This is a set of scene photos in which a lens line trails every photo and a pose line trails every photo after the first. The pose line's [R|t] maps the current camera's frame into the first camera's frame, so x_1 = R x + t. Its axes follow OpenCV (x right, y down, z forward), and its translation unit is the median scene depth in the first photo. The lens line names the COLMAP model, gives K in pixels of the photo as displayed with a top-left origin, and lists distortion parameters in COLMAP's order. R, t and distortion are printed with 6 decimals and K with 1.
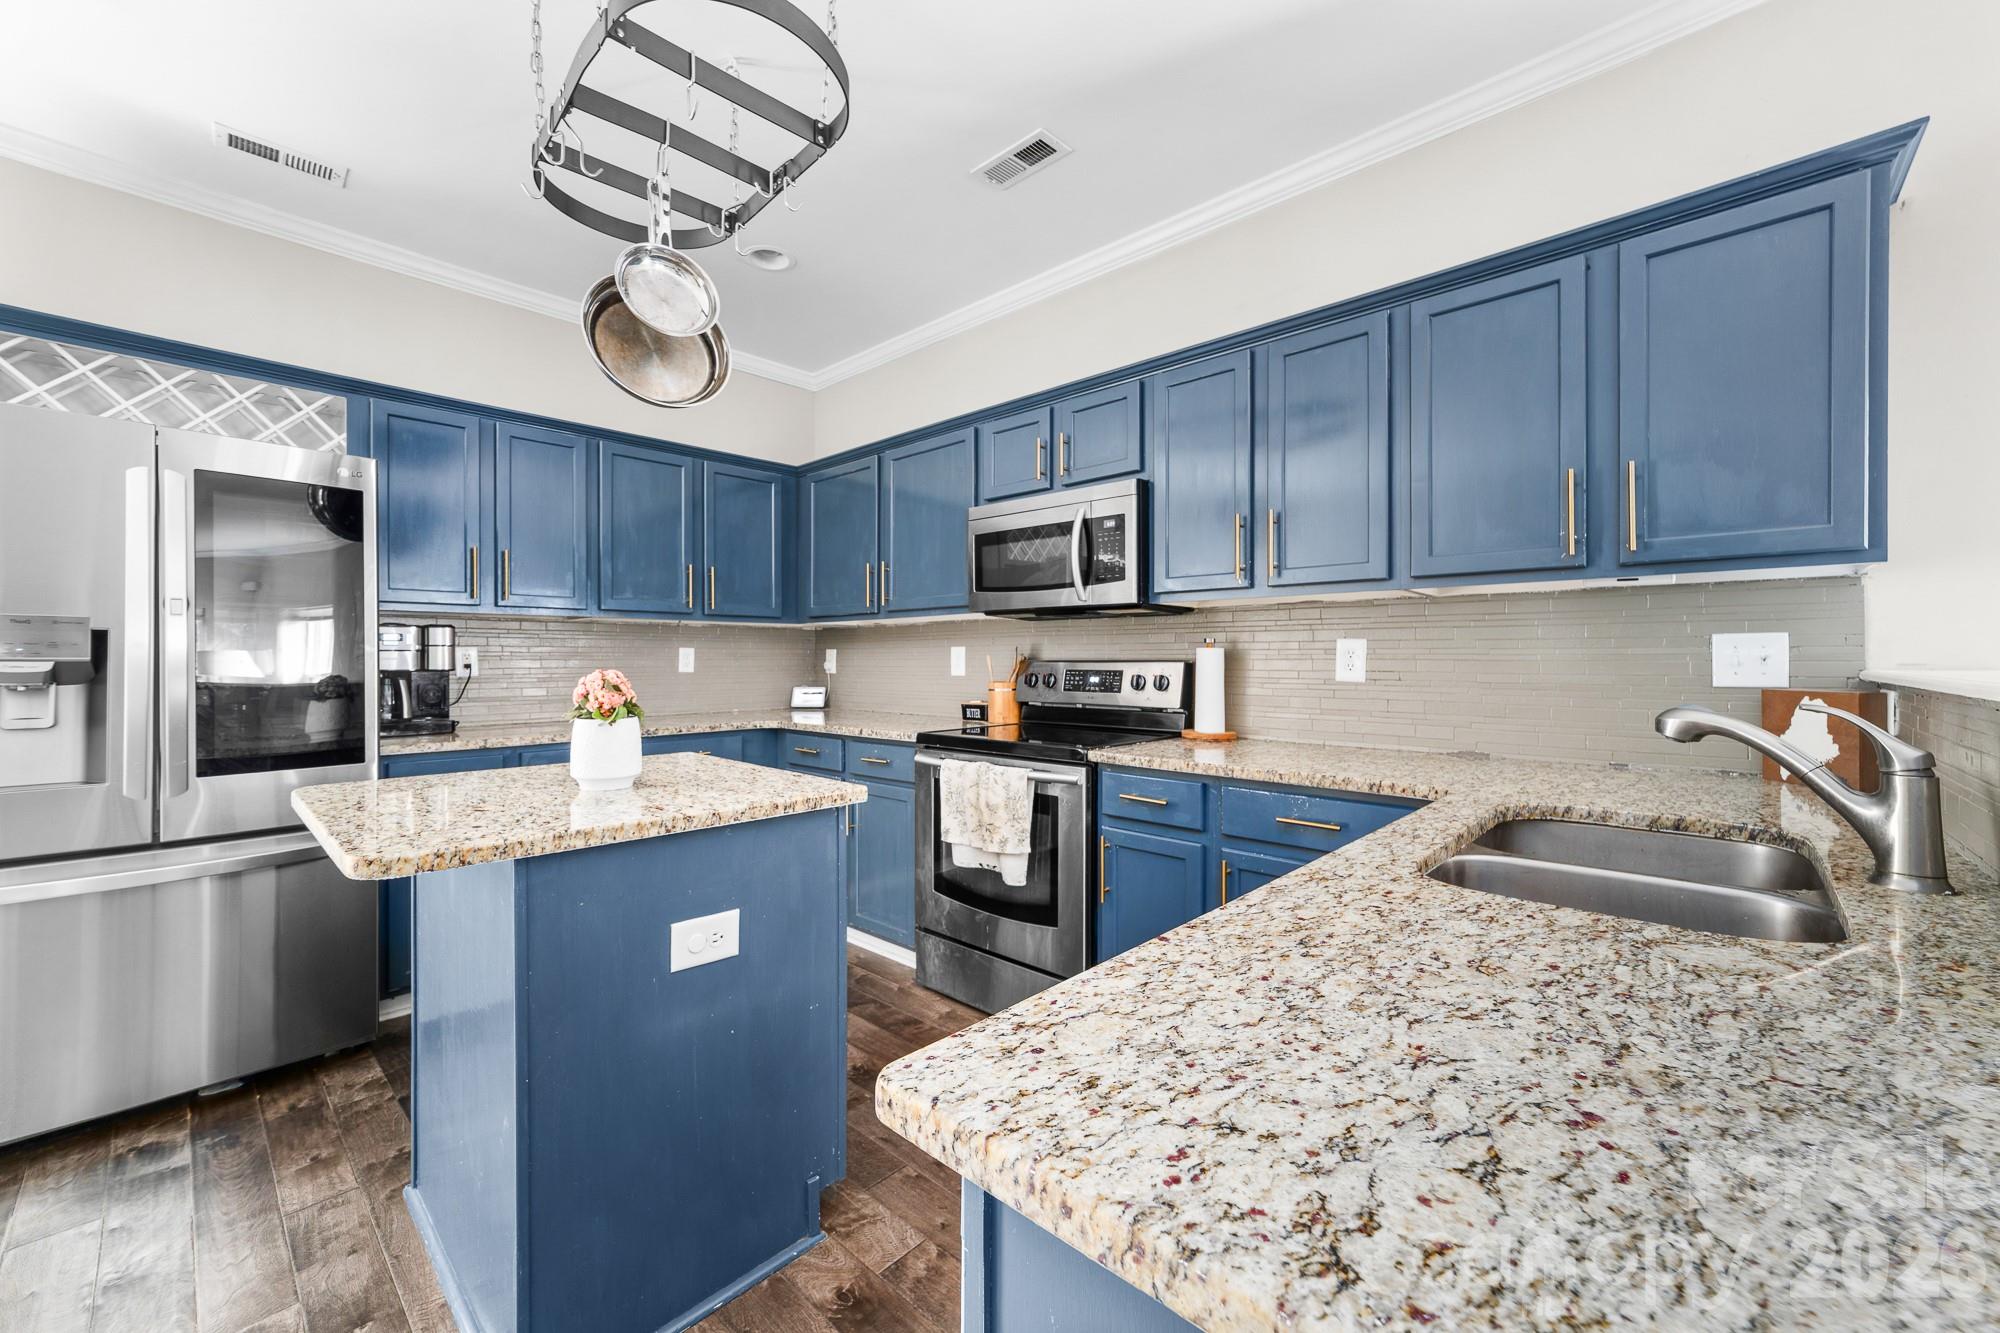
lens RADIAL K [[780.5, 0, 993.4], [0, 780.5, 661.7], [0, 0, 1]] dist [-0.003019, 0.002484]
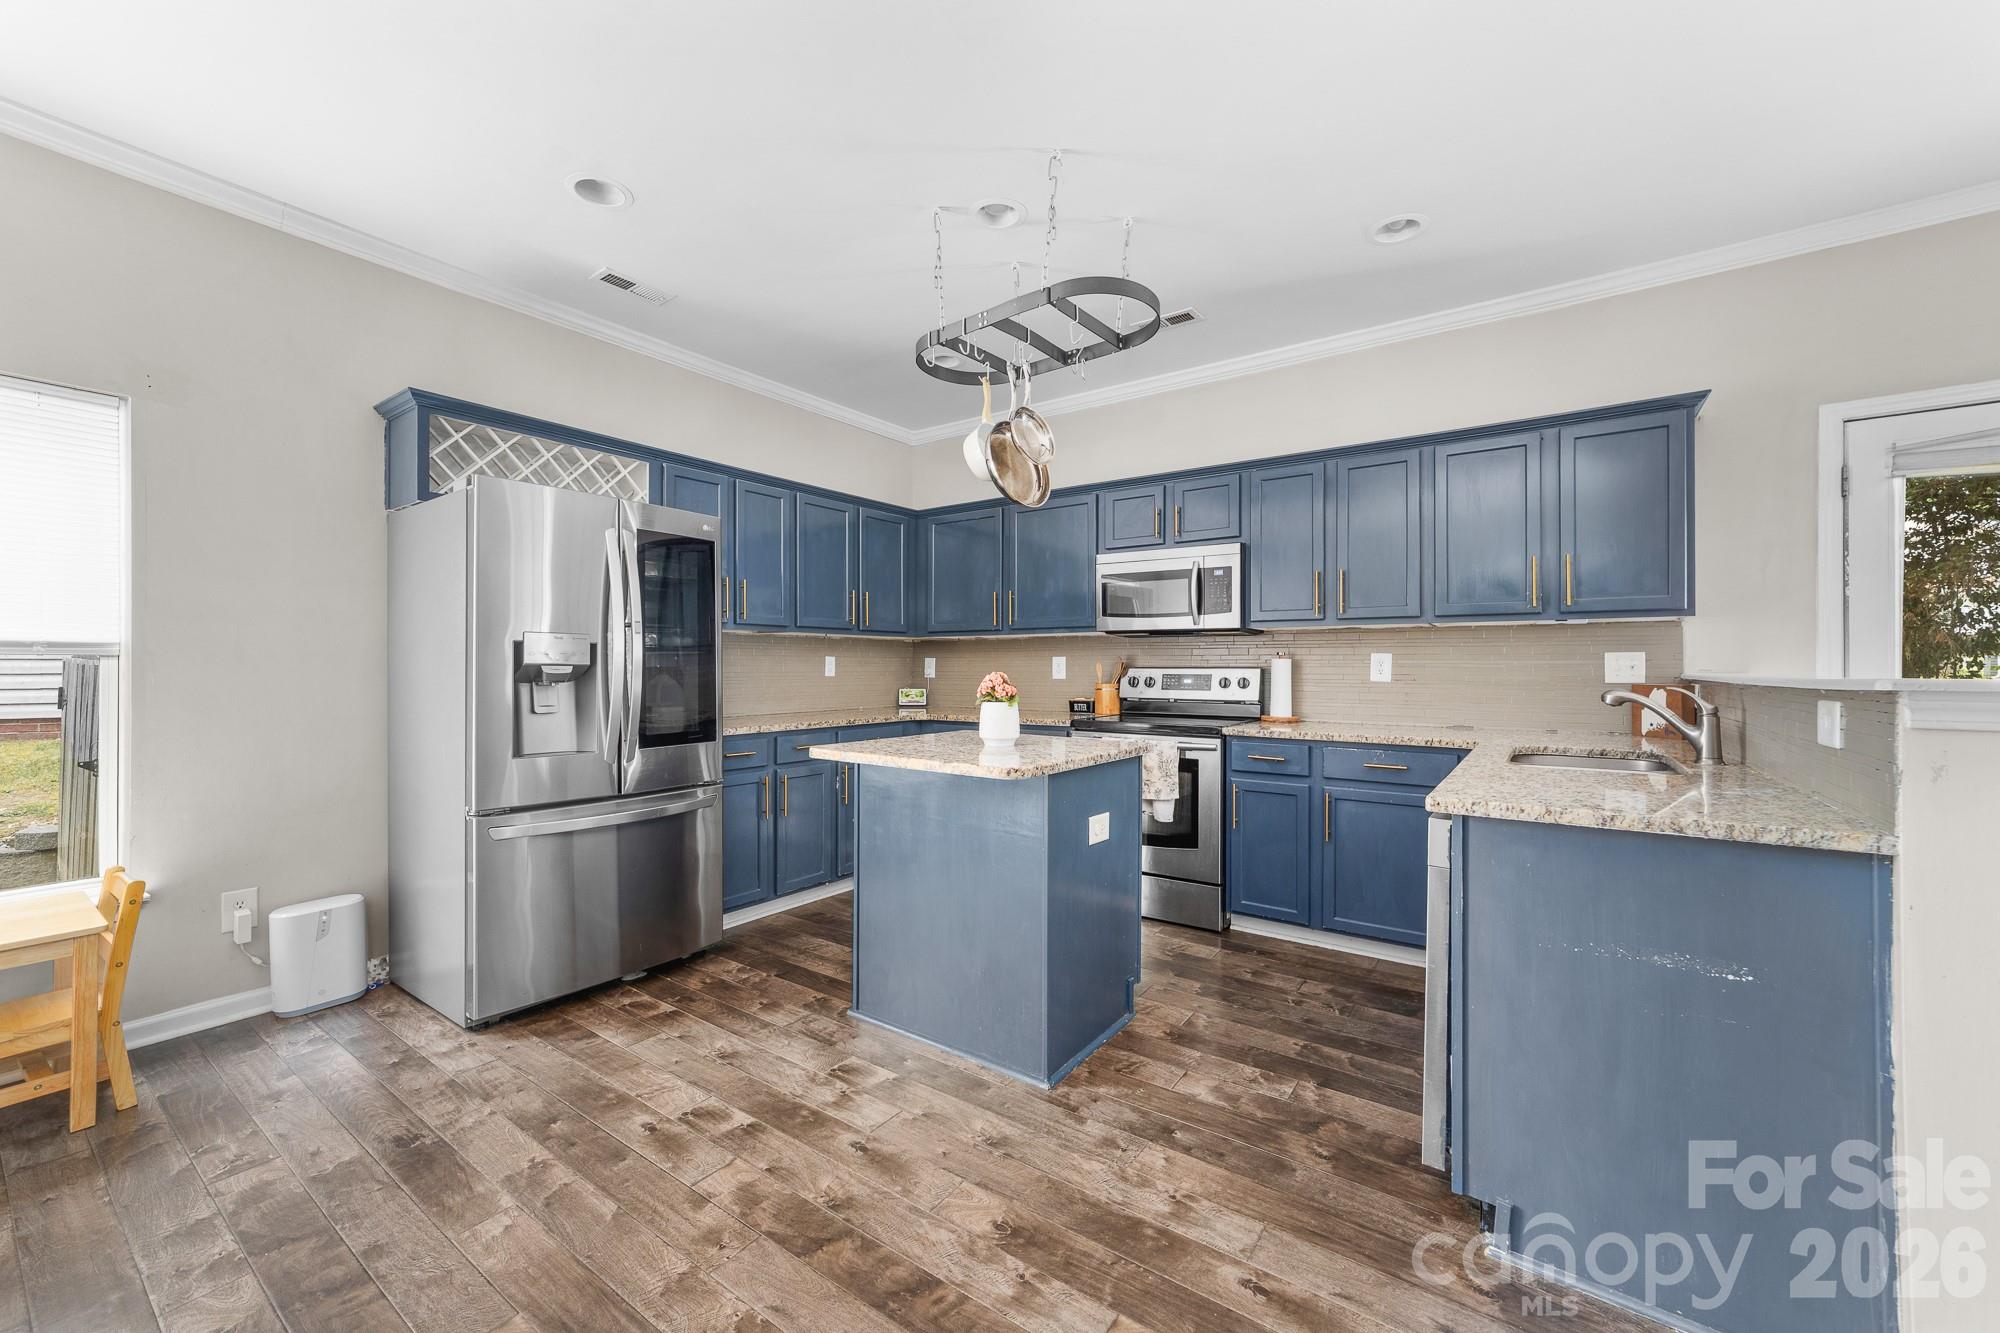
lens RADIAL K [[783.6, 0, 985.9], [0, 783.6, 666.1], [0, 0, 1]] dist [-0.001903, 0.000302]
pose [[0.991482, 0.002535, 0.130218, -0.476322], [-0.002032, 0.999990, -0.003998, 0.002980], [-0.130226, 0.003699, 0.991477, -0.387921]]
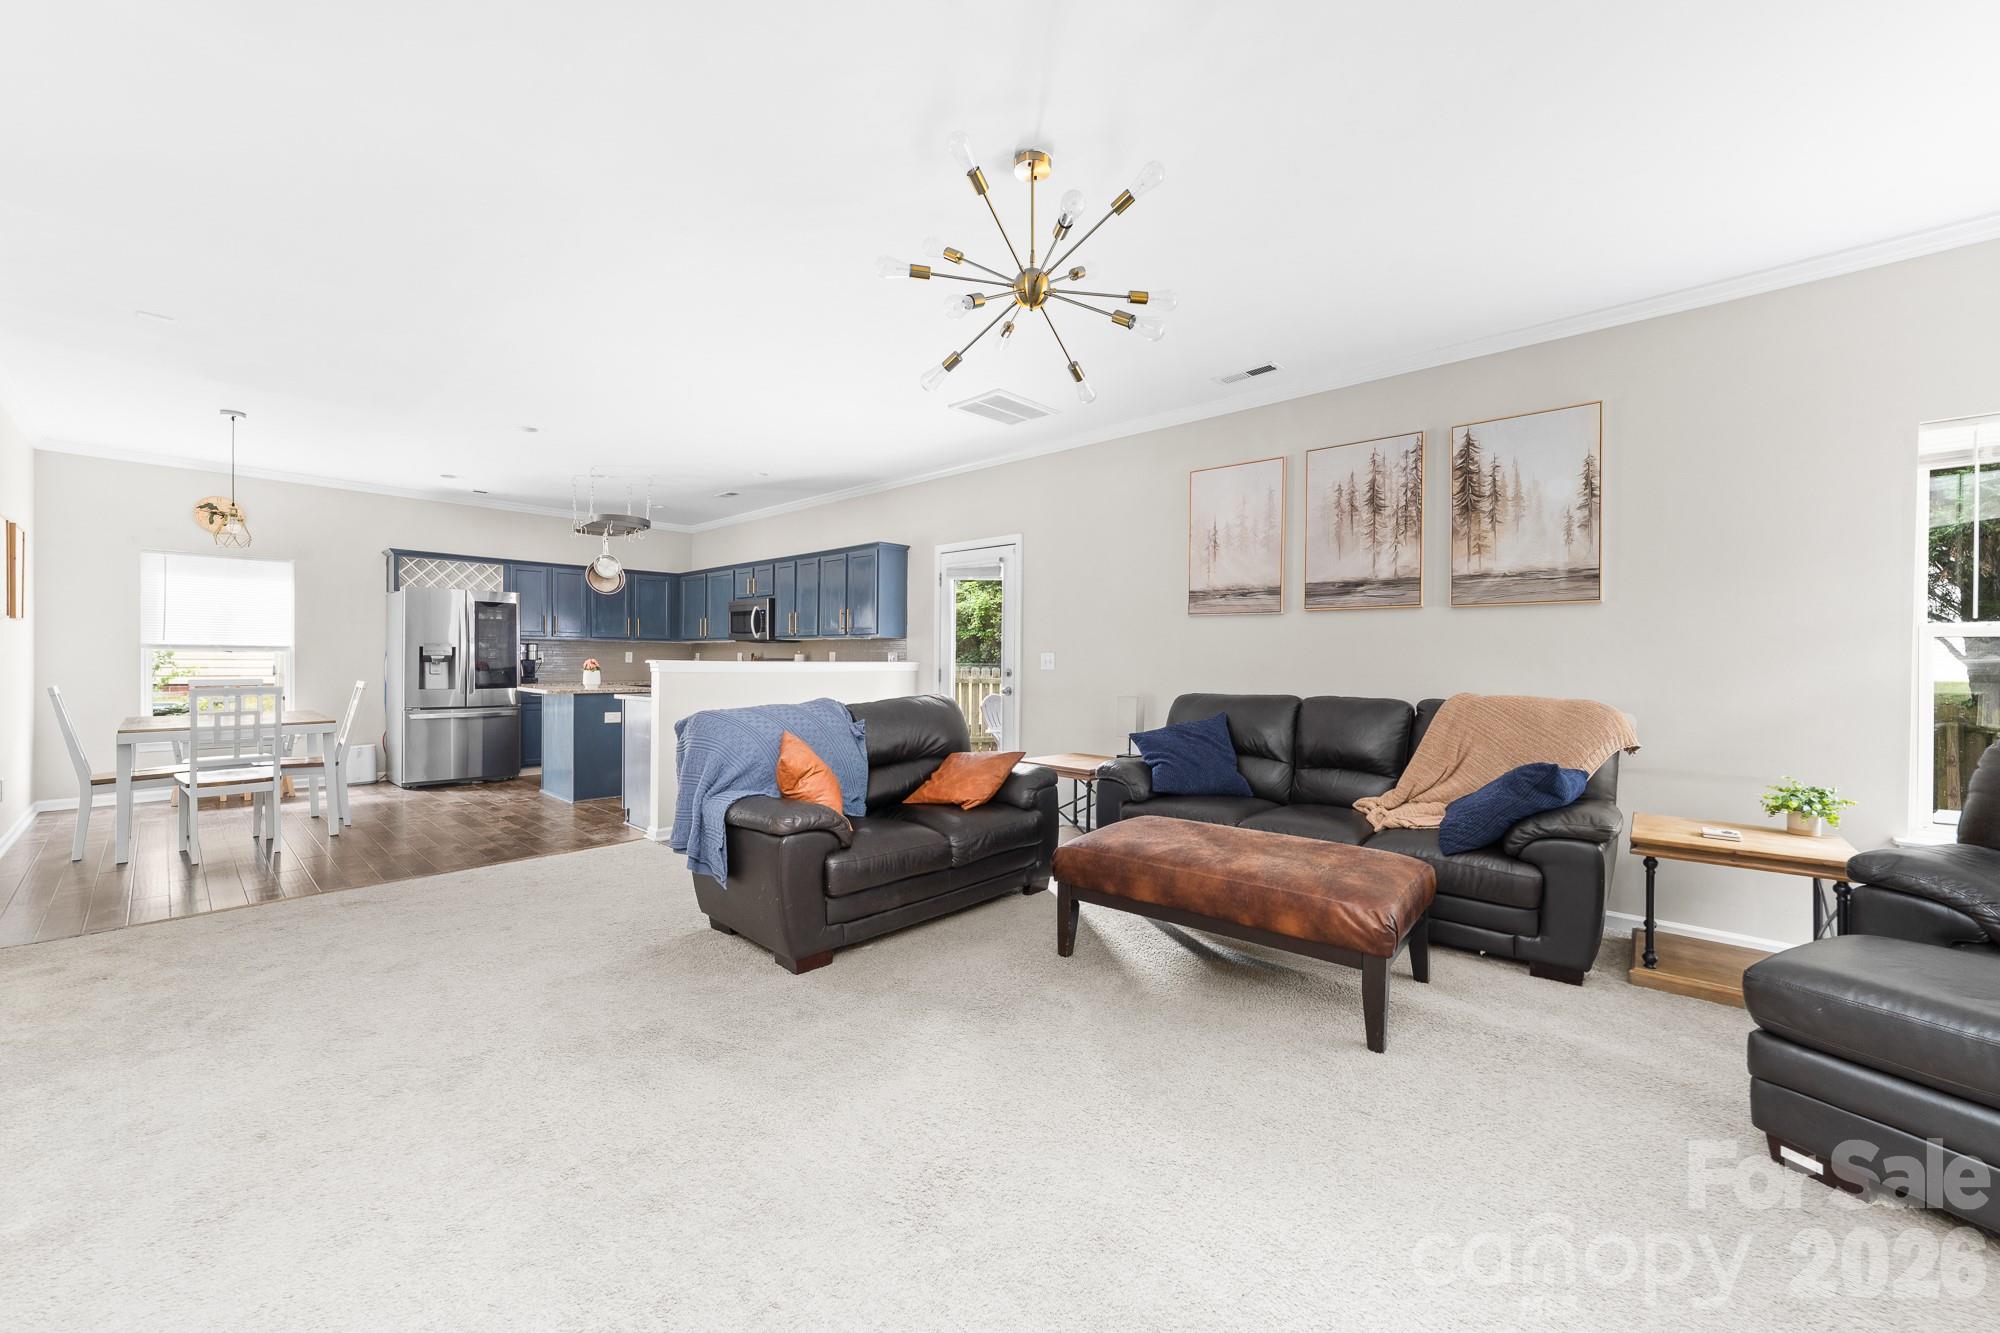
lens RADIAL K [[765.1, 0, 981.5], [0, 765.1, 661.6], [0, 0, 1]] dist [-0.000654, 0.000115]
pose [[0.999949, 0.007569, 0.006748, 1.004994], [-0.007579, 0.999970, 0.001435, 0.001806], [-0.006737, -0.001486, 0.999976, -1.998967]]
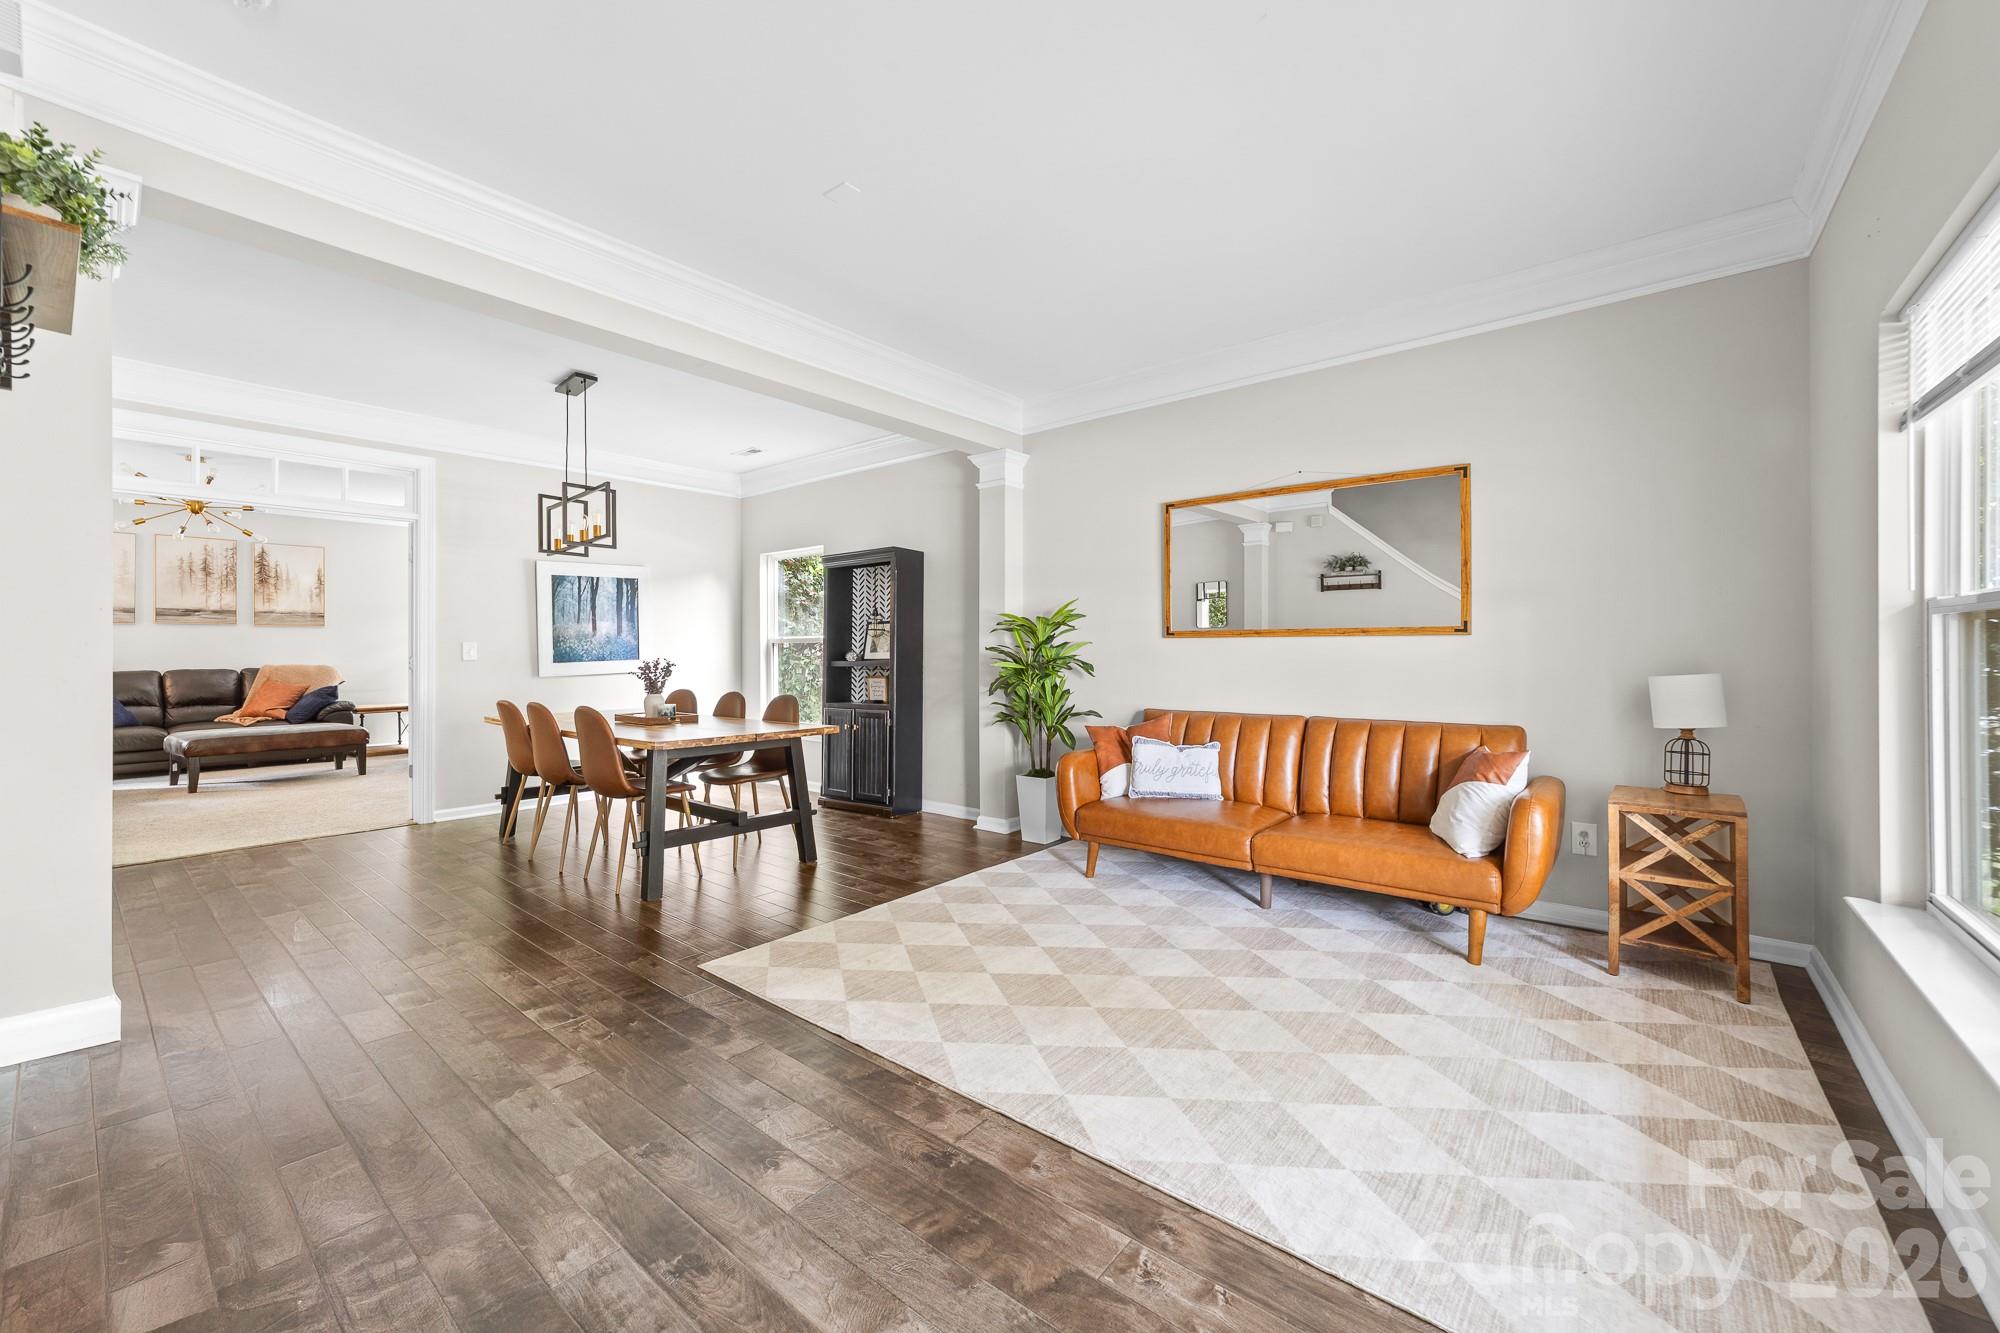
lens RADIAL K [[785.8, 0, 991.2], [0, 785.8, 649.5], [0, 0, 1]] dist [-0.007927, 0.007412]
pose [[-0.056709, 0.001105, 0.998390, -1.605827], [0.010592, 0.999944, -0.000505, 0.027404], [-0.998335, 0.010546, -0.056718, -3.457971]]
